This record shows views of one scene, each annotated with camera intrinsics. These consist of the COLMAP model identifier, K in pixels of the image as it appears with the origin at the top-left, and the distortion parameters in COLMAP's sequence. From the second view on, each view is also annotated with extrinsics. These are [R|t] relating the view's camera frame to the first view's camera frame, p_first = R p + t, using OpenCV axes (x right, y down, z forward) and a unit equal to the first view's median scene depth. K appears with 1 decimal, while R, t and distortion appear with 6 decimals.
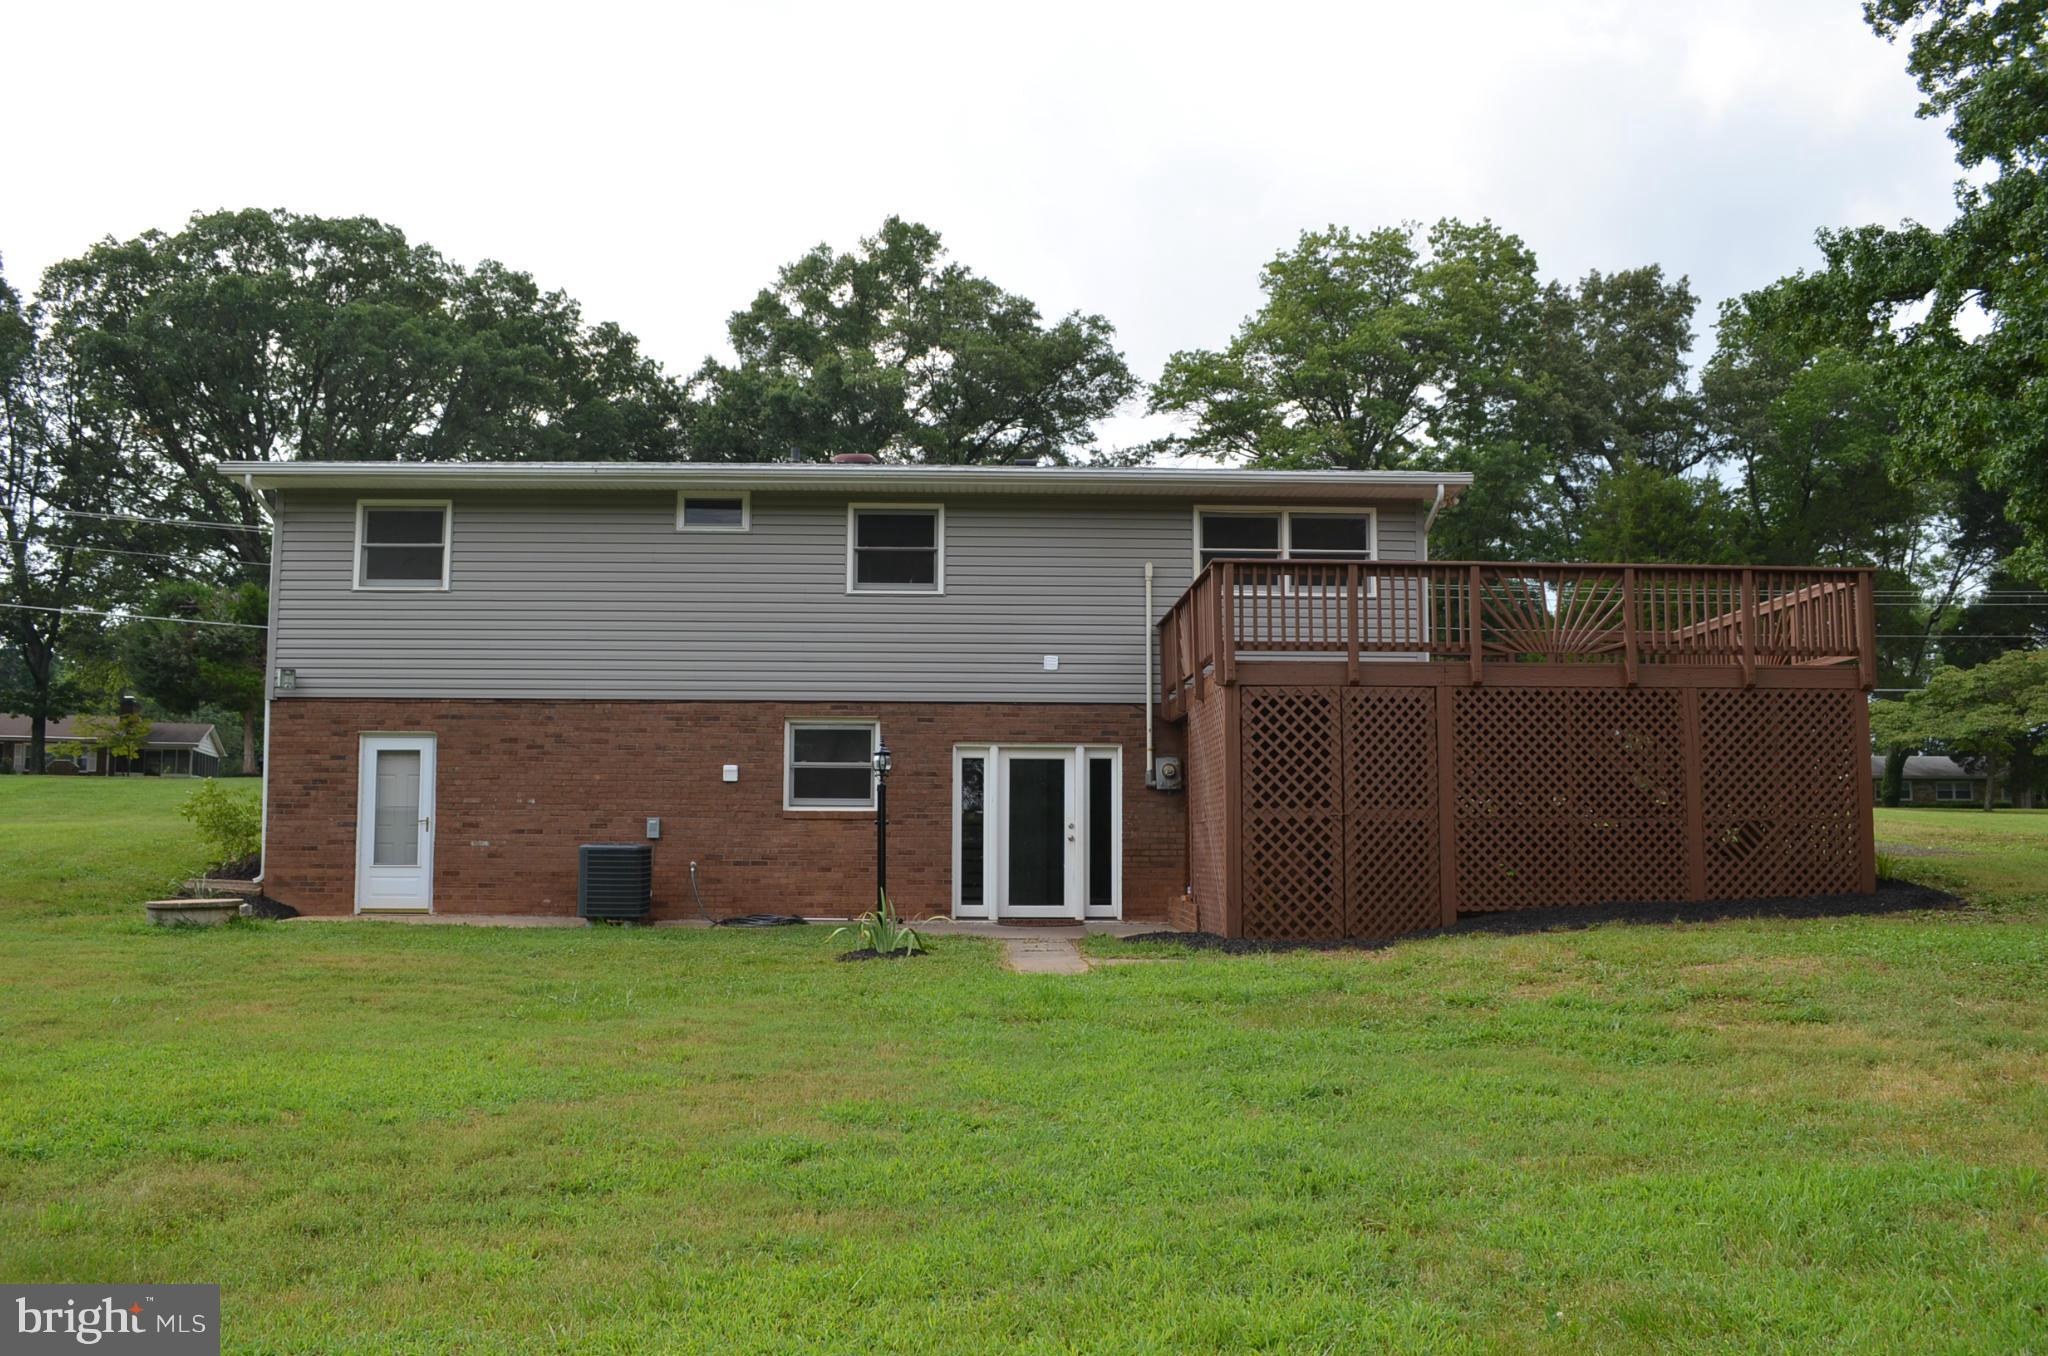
lens RADIAL K [[1609.3, 0, 1020.2], [0, 1609.3, 707.8], [0, 0, 1]] dist [-0.083951, 0.015089]
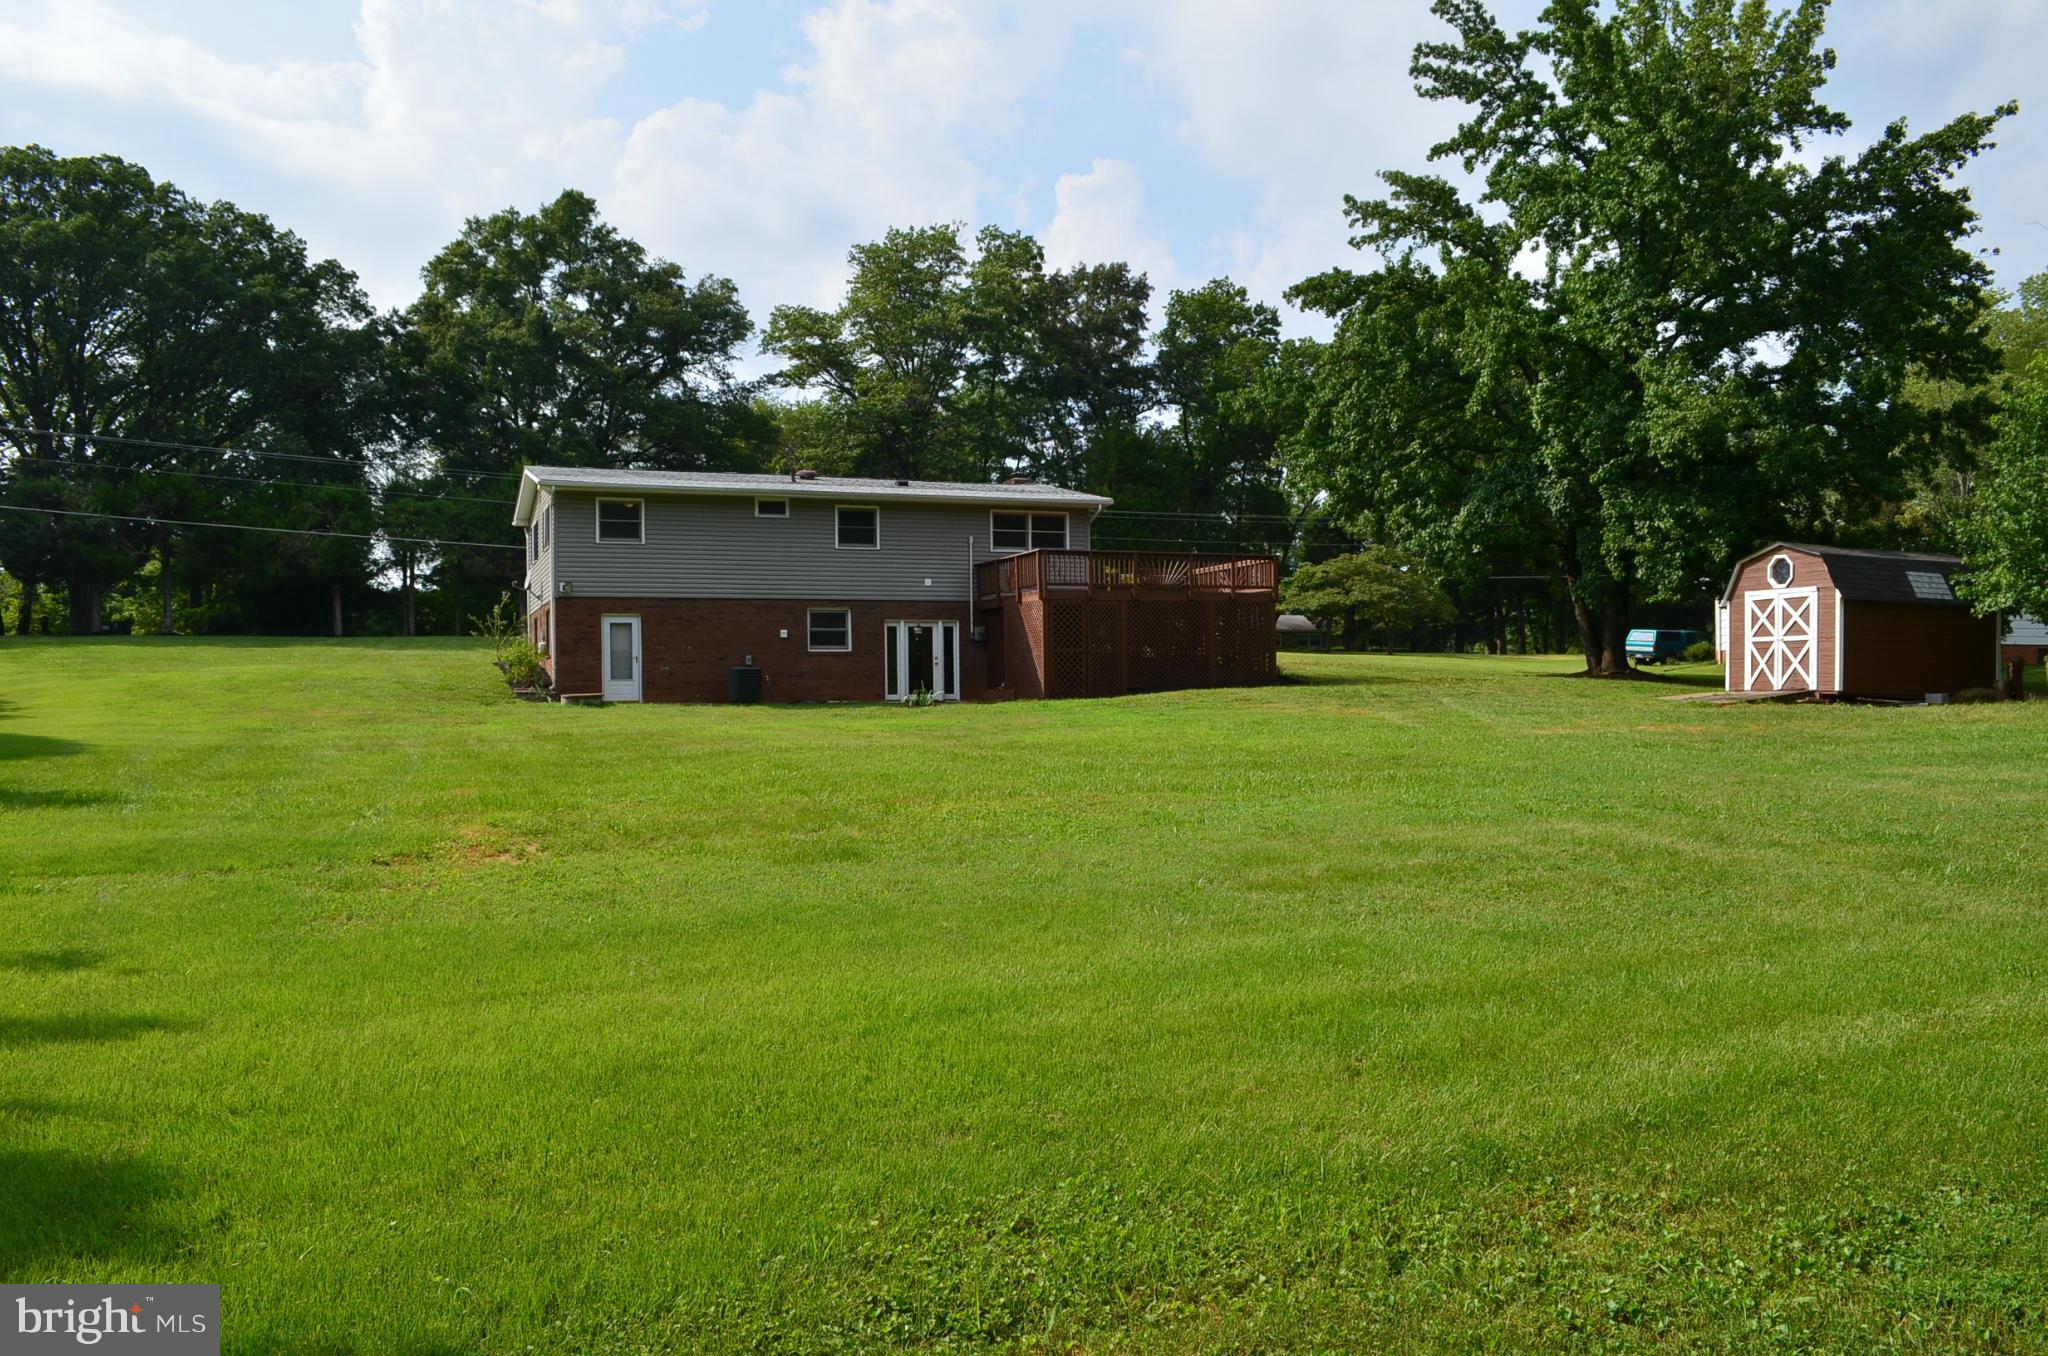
lens RADIAL K [[1609.3, 0, 1020.2], [0, 1609.3, 707.8], [0, 0, 1]] dist [-0.083951, 0.015089]
pose [[0.937271, -0.017876, 0.348142, -0.190827], [-0.013906, 0.995972, 0.088578, -0.016312], [-0.348323, -0.087862, 0.933248, -0.330953]]
